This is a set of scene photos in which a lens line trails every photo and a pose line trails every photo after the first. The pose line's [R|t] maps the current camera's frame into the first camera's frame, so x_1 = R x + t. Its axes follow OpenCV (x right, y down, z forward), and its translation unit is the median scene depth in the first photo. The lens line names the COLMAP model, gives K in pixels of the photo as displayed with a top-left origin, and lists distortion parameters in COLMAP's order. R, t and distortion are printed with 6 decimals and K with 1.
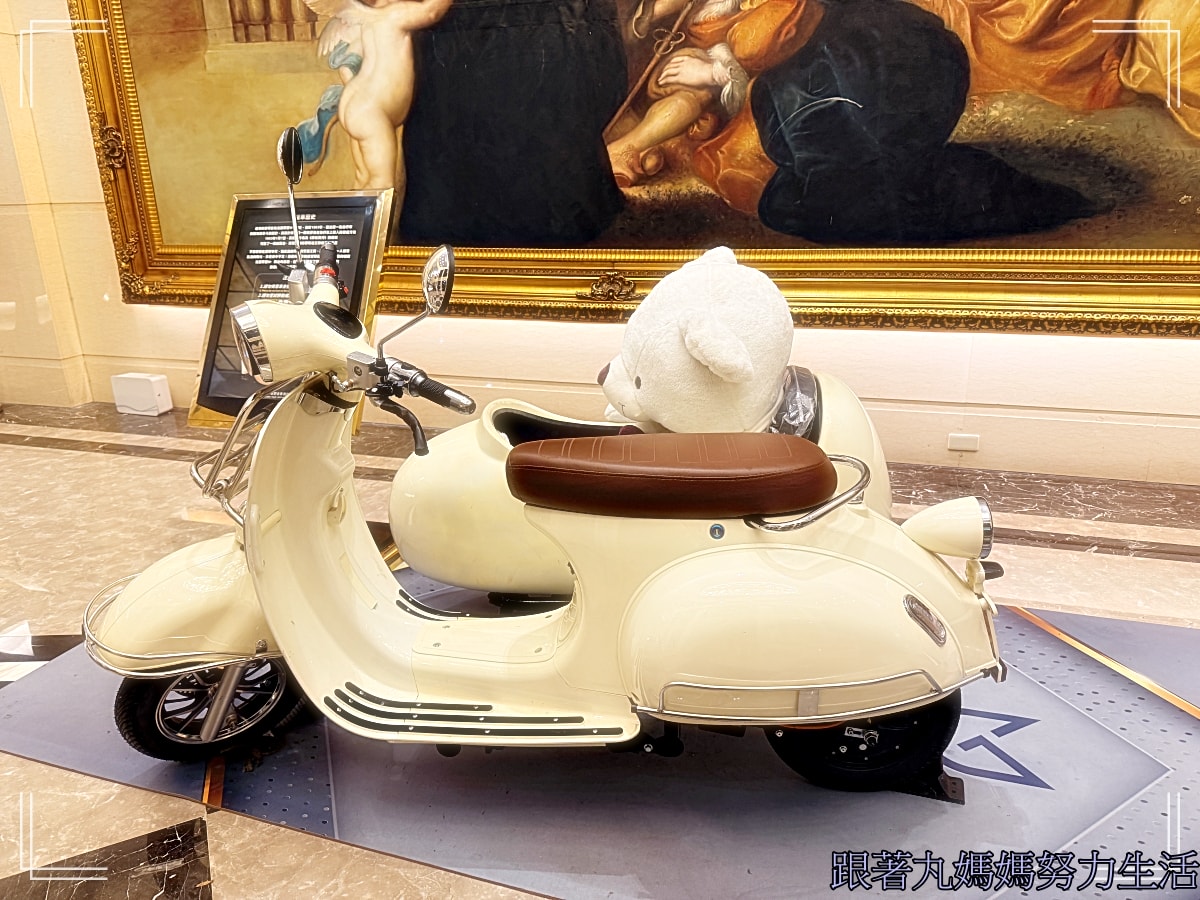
lens RADIAL K [[861.3, 0, 599.5], [0, 861.3, 456.6], [0, 0, 1]] dist [0.001633, -0.008948]
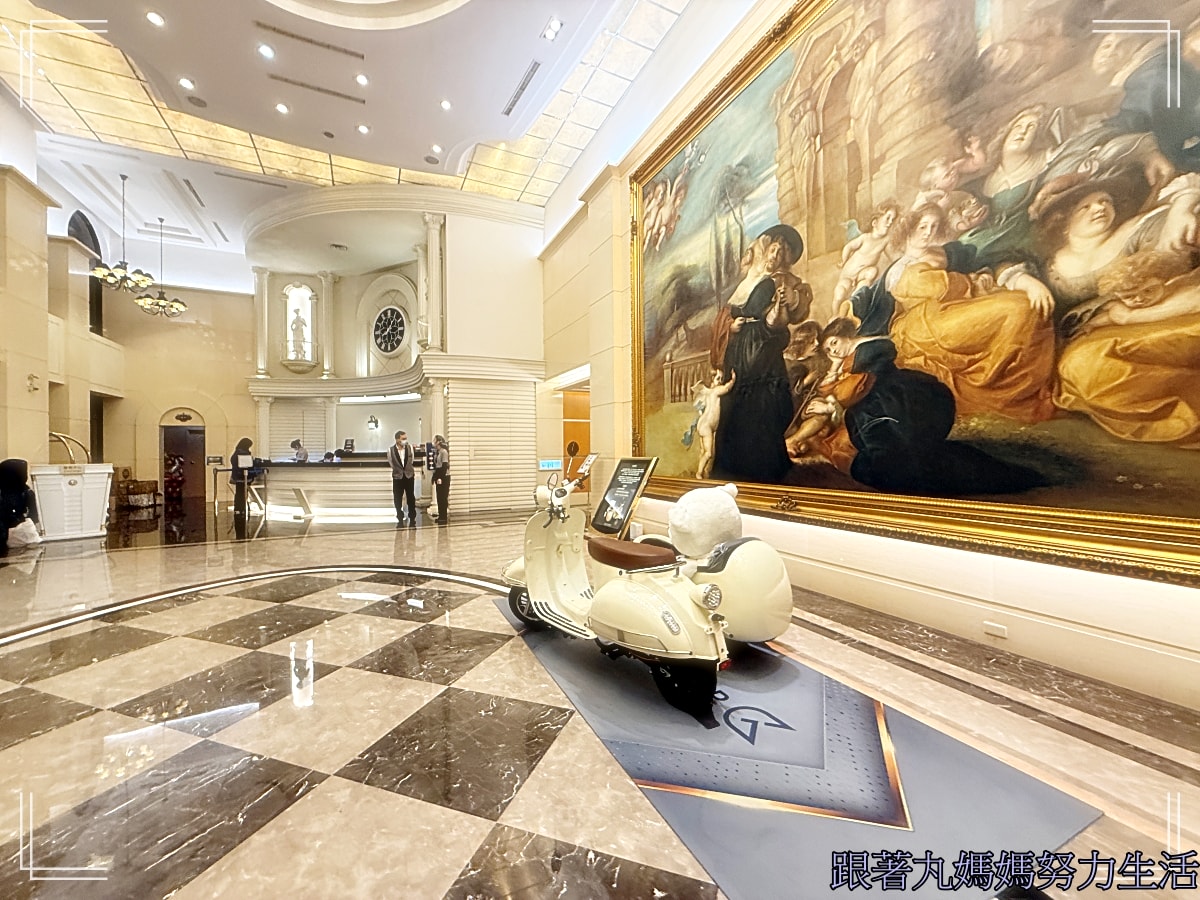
lens RADIAL K [[473.8, 0, 602.2], [0, 473.8, 449.9], [0, 0, 1]] dist [-0.009169, -0.000090]
pose [[0.688366, 0.019796, -0.725093, 0.608533], [-0.237236, 0.950796, -0.199261, 0.013091], [0.685472, 0.309183, 0.659192, -0.109321]]
